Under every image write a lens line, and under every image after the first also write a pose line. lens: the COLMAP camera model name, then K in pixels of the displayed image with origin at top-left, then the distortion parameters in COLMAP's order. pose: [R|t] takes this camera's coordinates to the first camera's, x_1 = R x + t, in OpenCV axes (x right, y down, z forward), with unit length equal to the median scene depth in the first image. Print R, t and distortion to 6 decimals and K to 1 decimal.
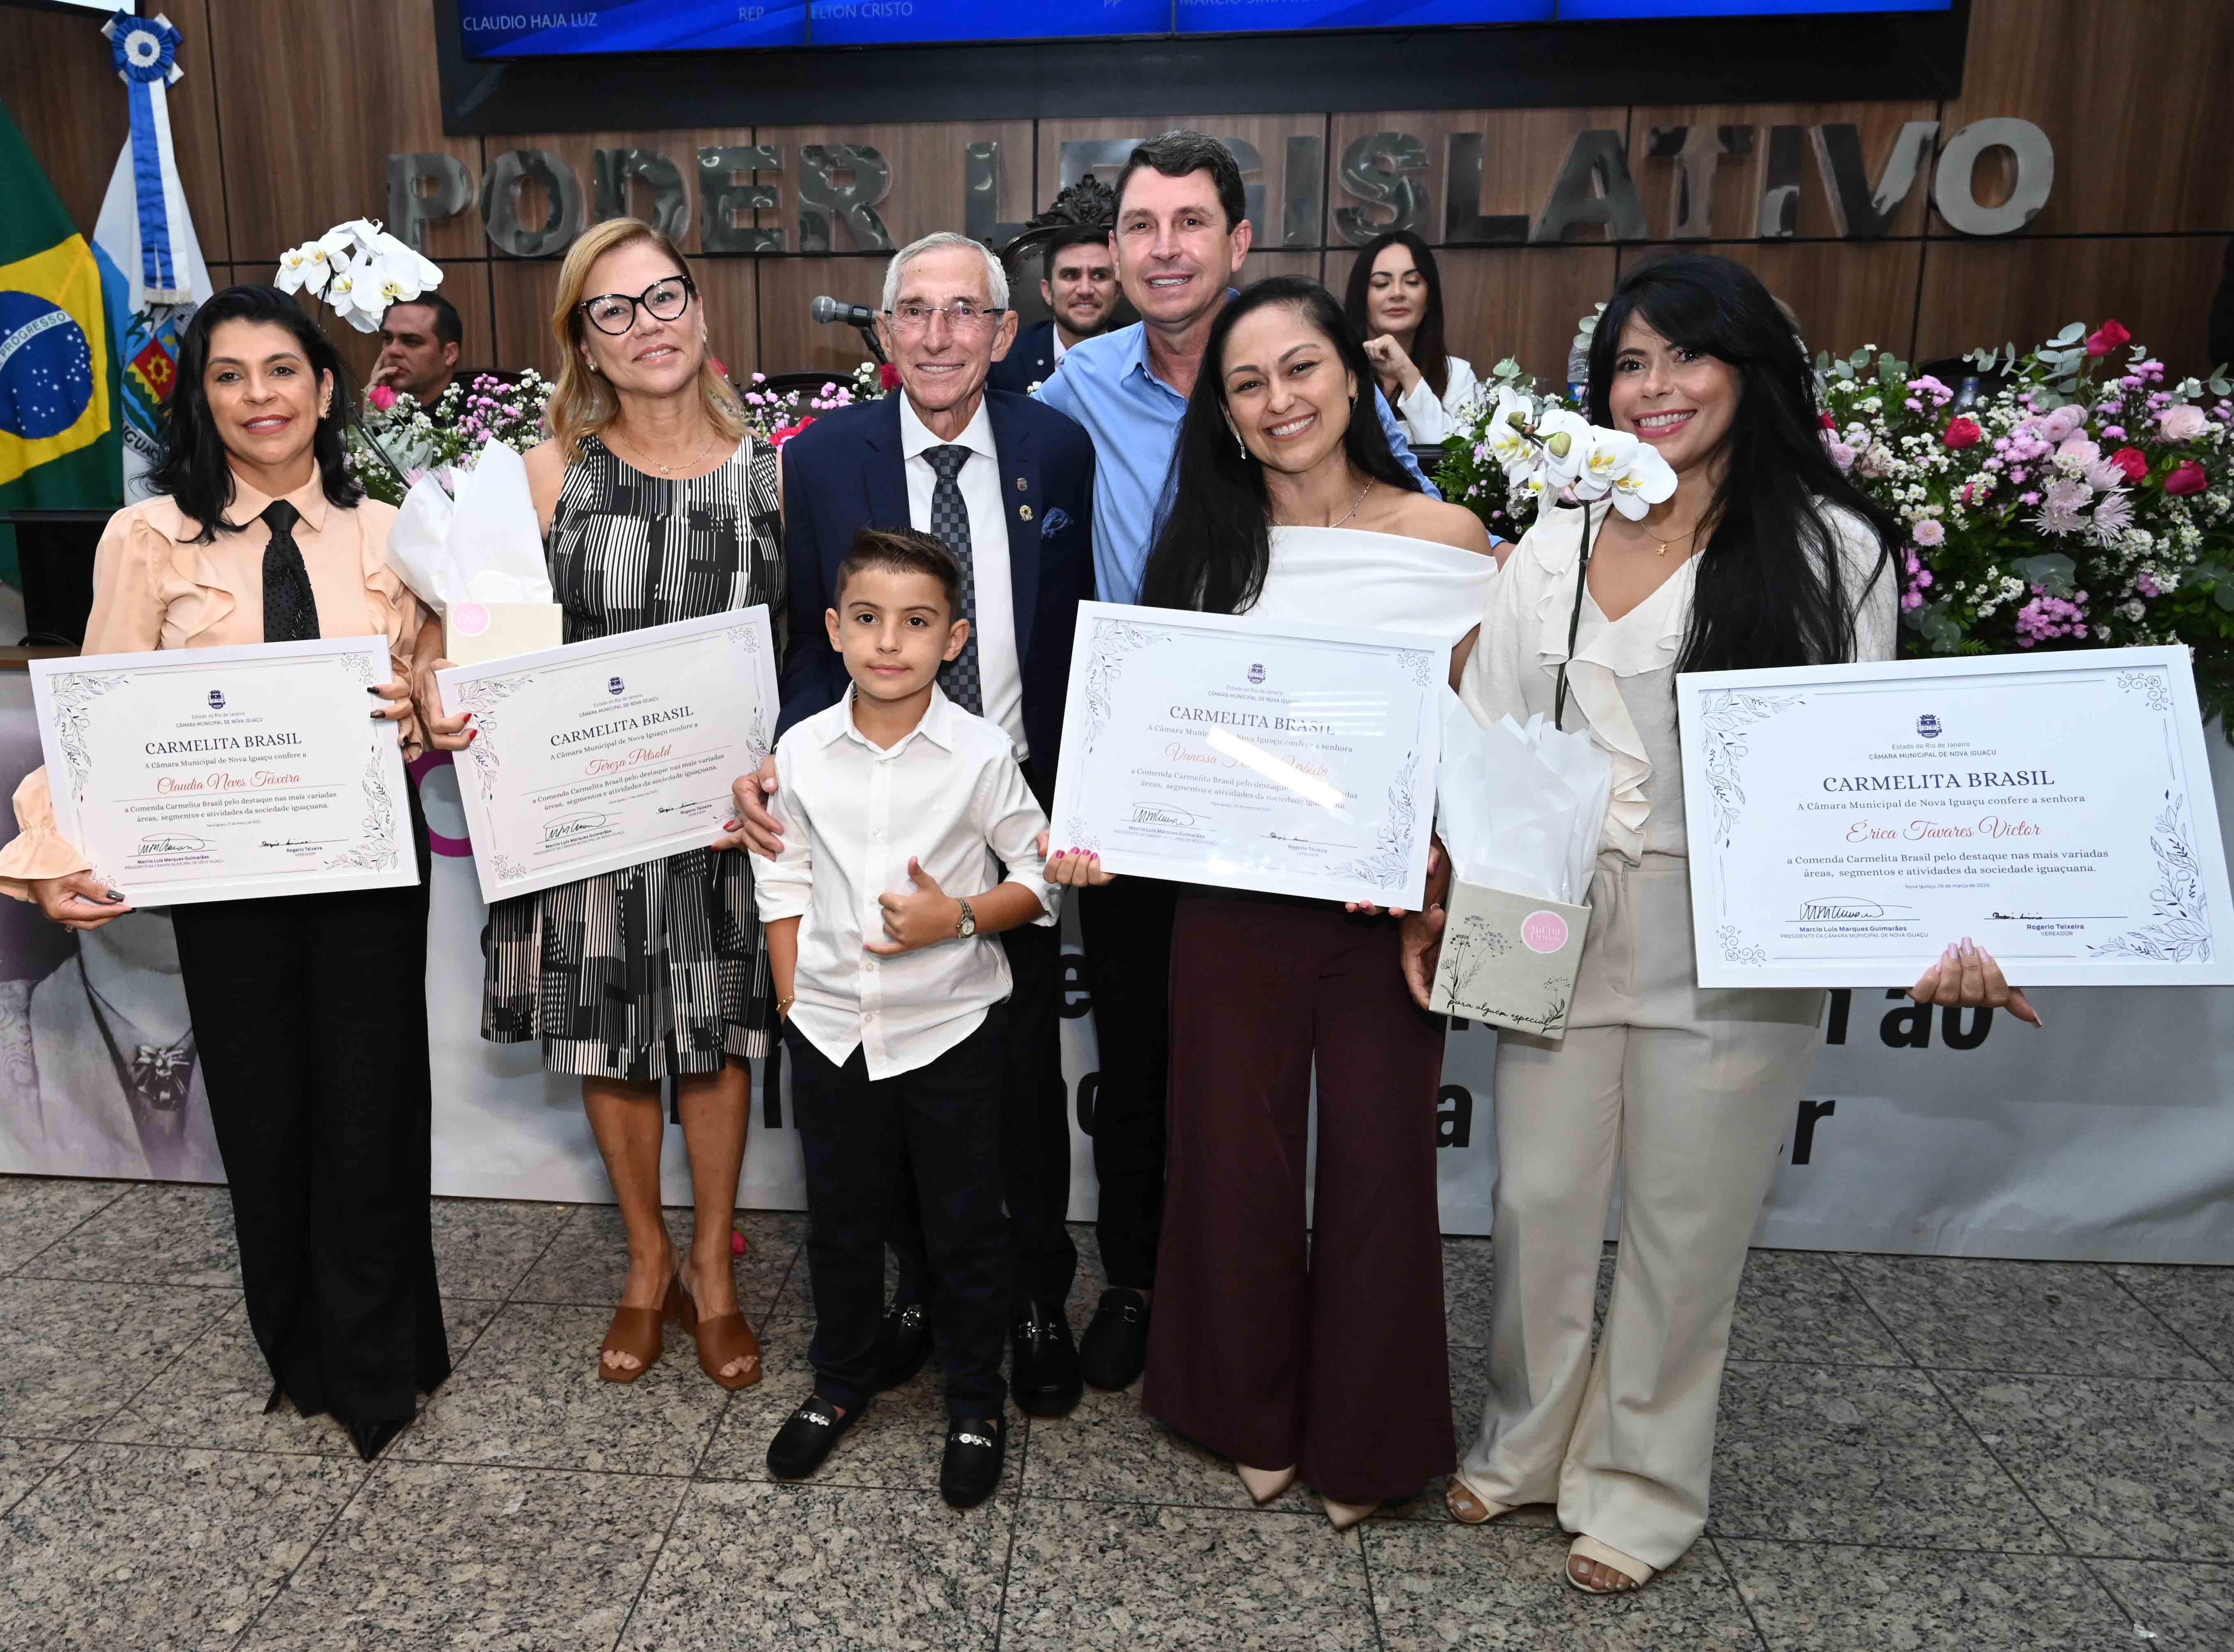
lens RADIAL K [[1654.3, 0, 992.2], [0, 1654.3, 838.6], [0, 0, 1]] dist [-0.008765, -0.001785]
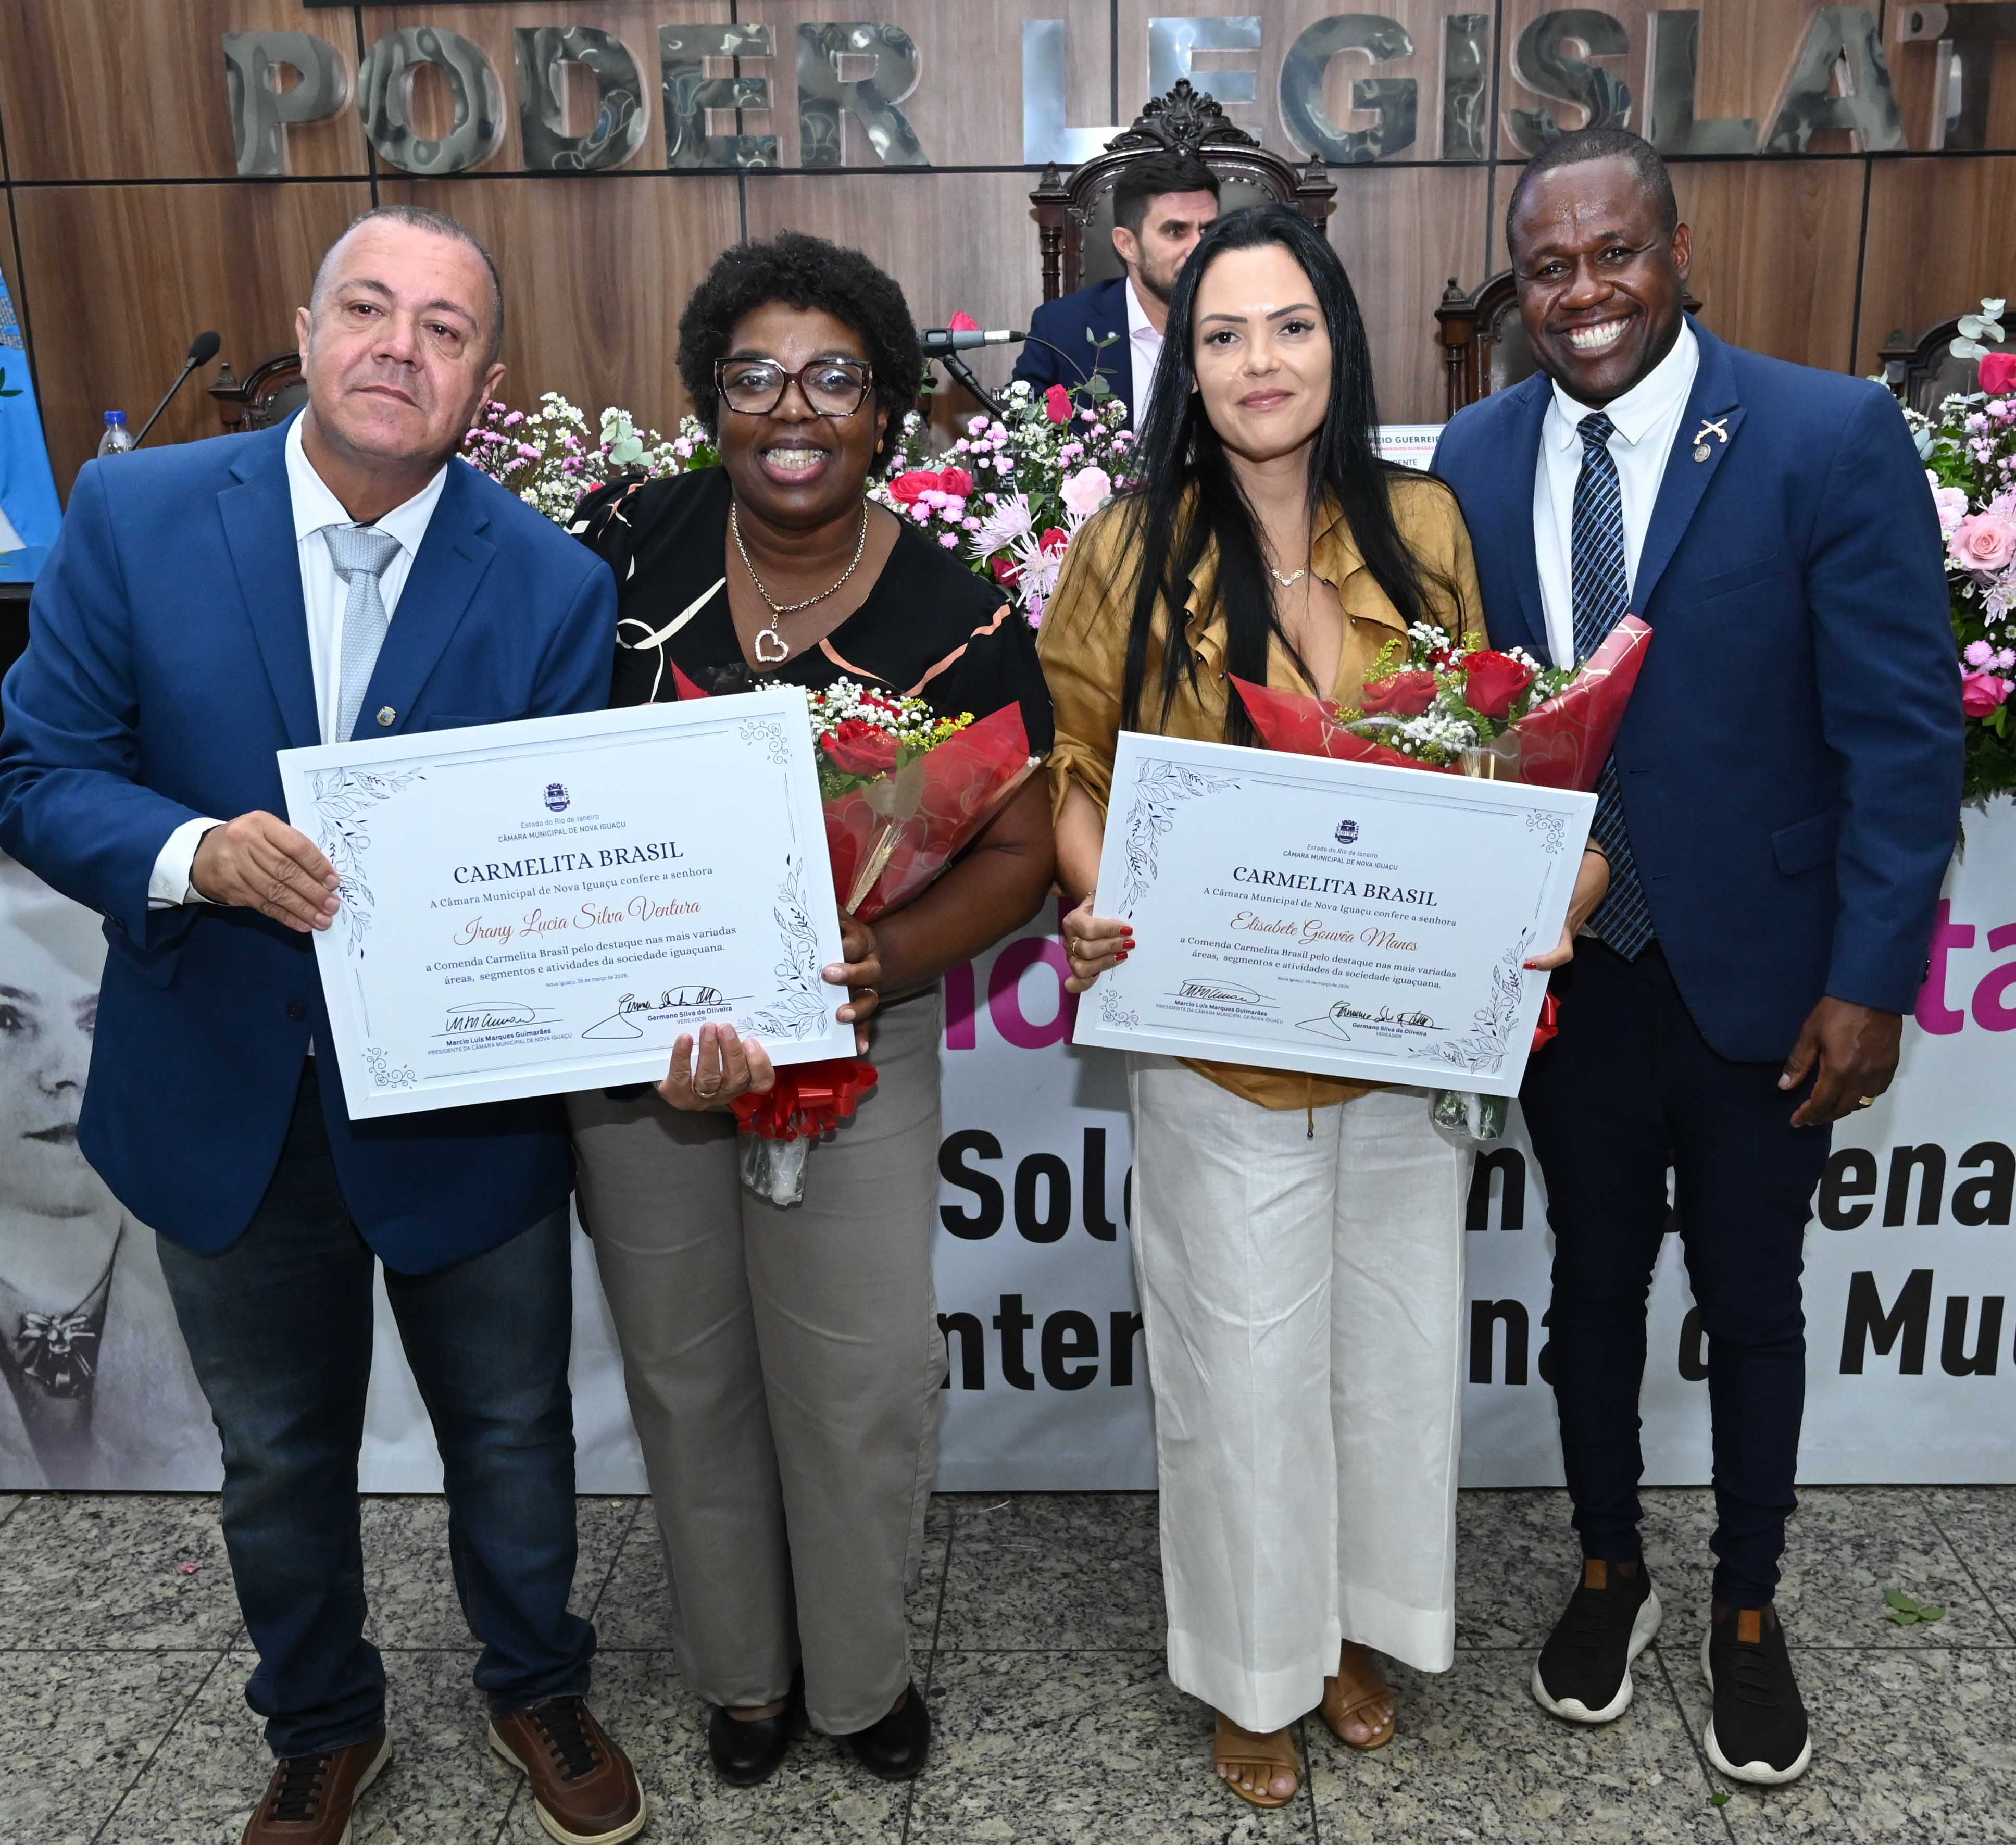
lens RADIAL K [[2097.3, 0, 1078.6], [0, 2097.3, 959.7], [0, 0, 1]] dist [-0.009402, 0.000000]
pose [[0.996582, -0.032566, 0.075919, -0.125717], [0.028379, 0.998050, 0.055594, -0.078477], [-0.077581, -0.053250, 0.995563, 0.047110]]
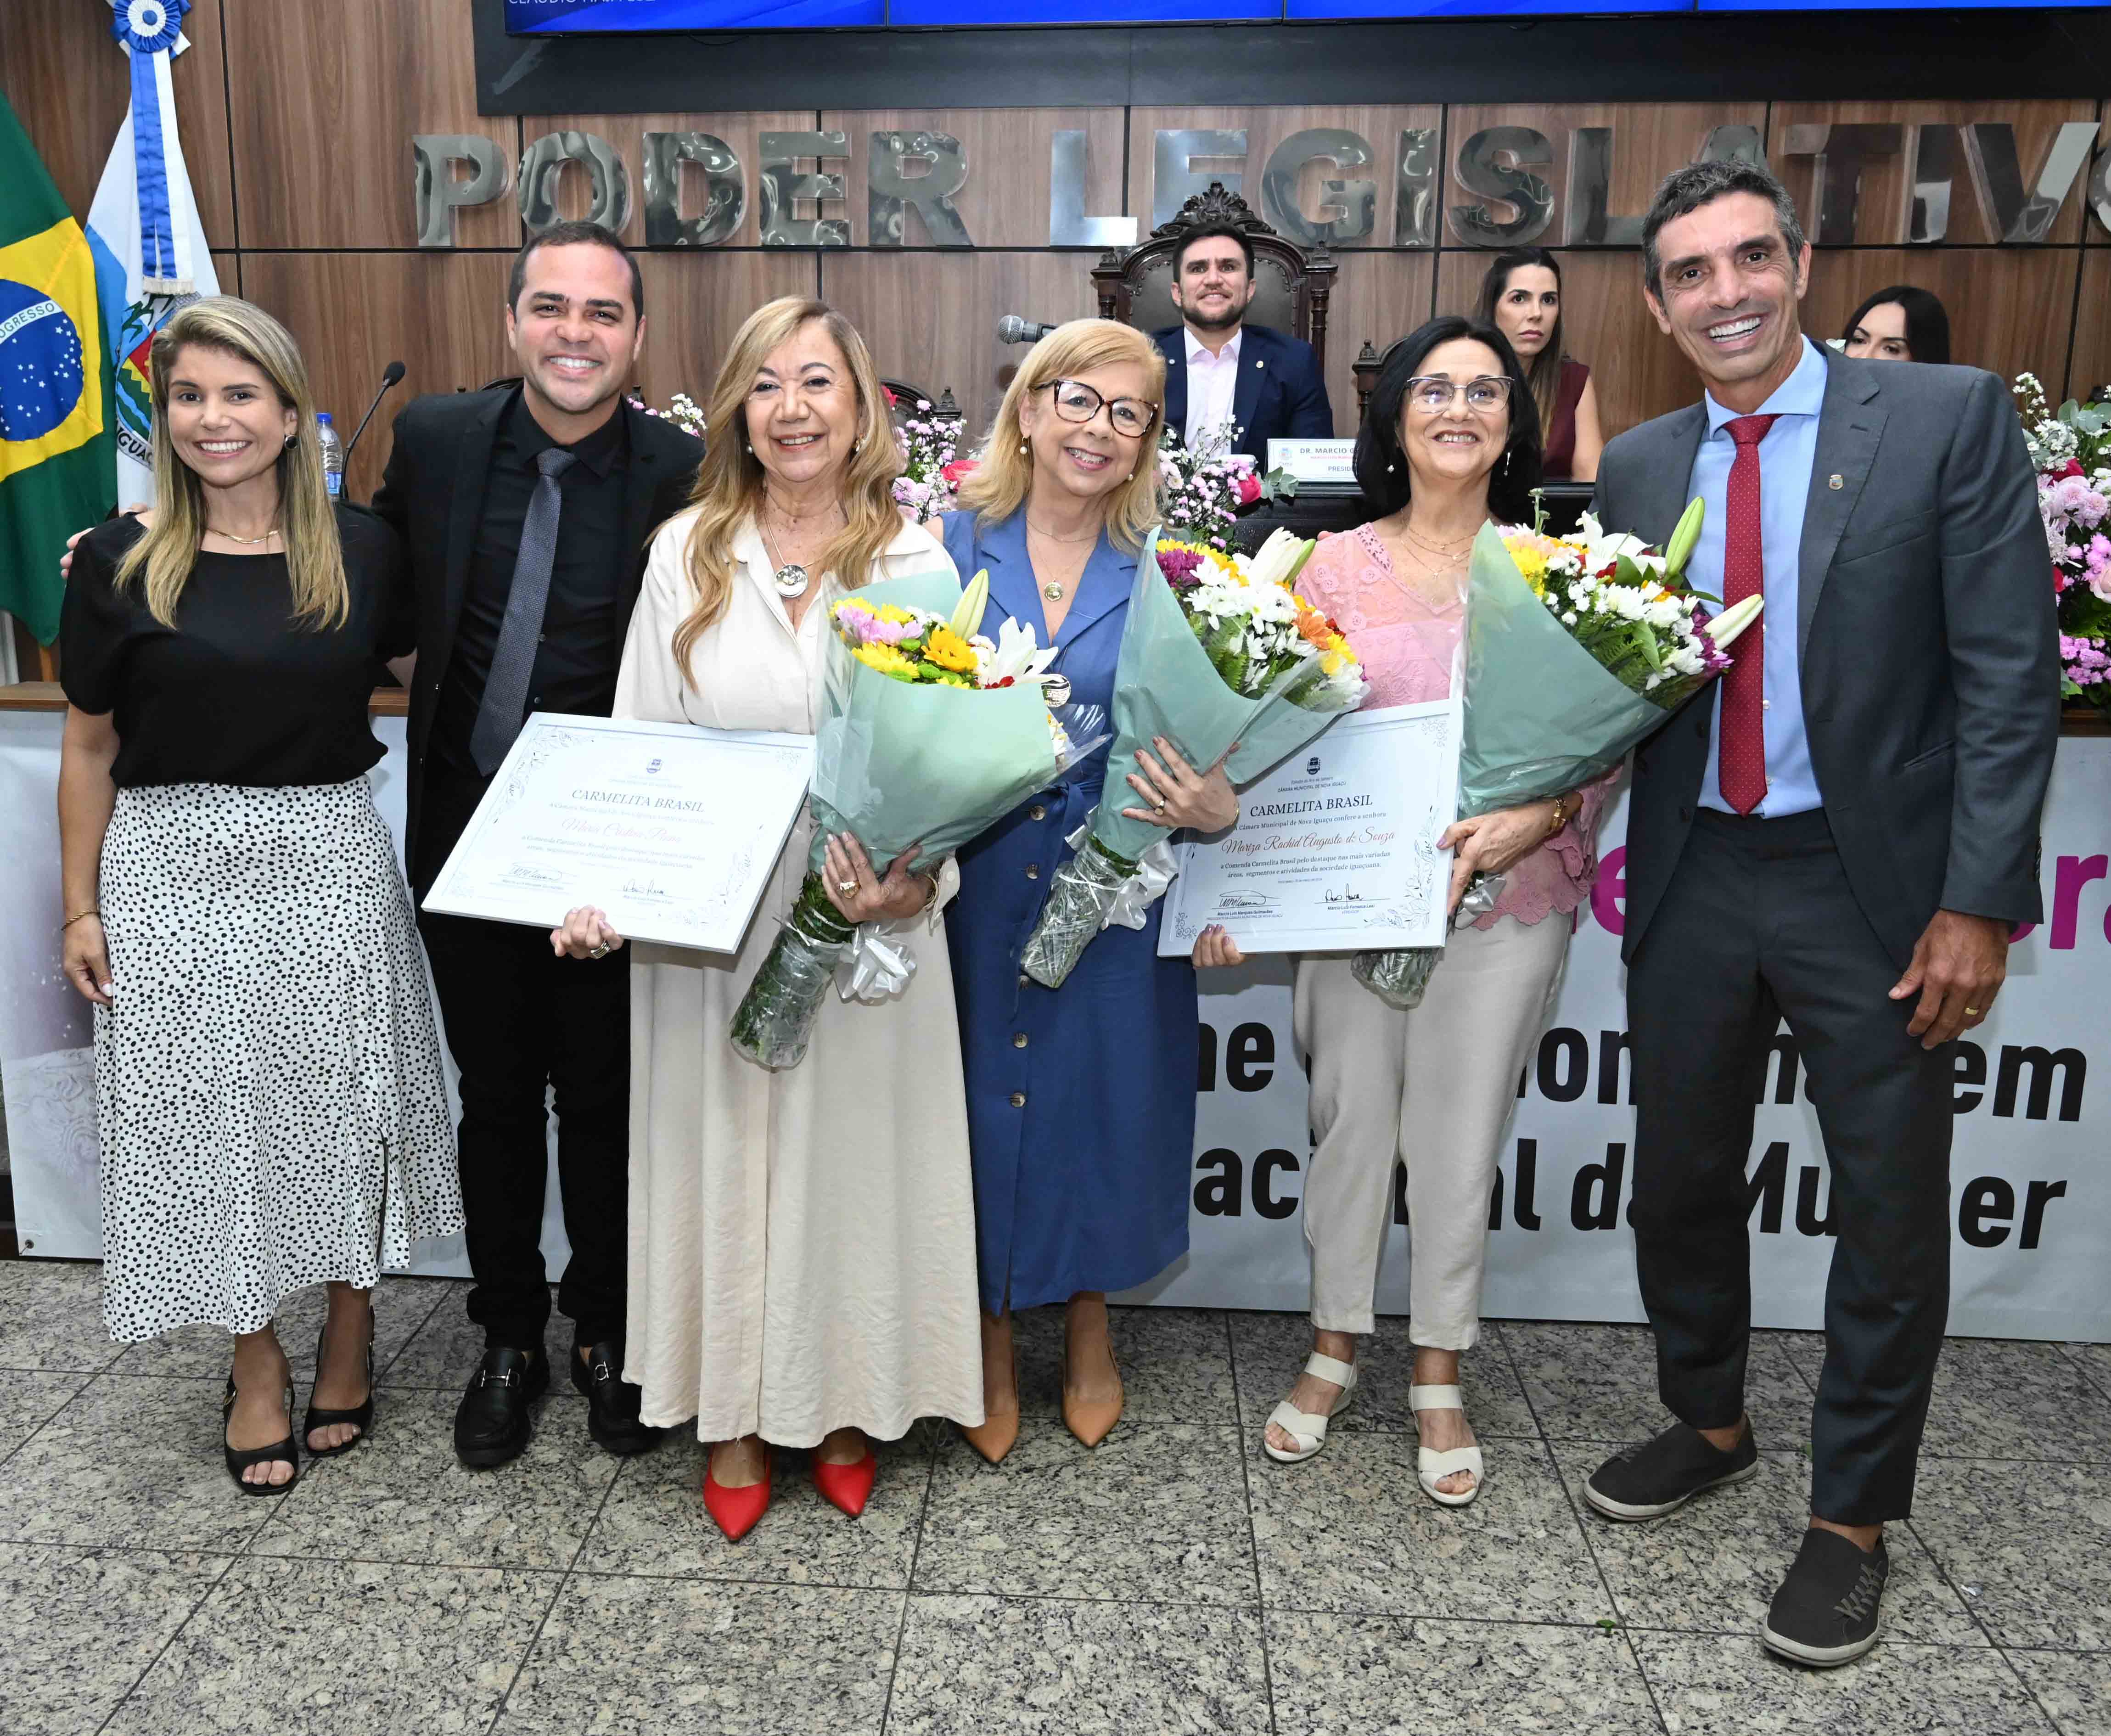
lens RADIAL K [[1853.4, 0, 961.0], [0, 1853.4, 835.2], [0, 0, 1]] dist [-0.009822, -0.000301]
pose [[0.999805, 0.003619, 0.019430, -0.140182], [-0.003328, 0.999882, -0.014989, -0.020302], [-0.019482, 0.014922, 0.999699, -0.043928]]
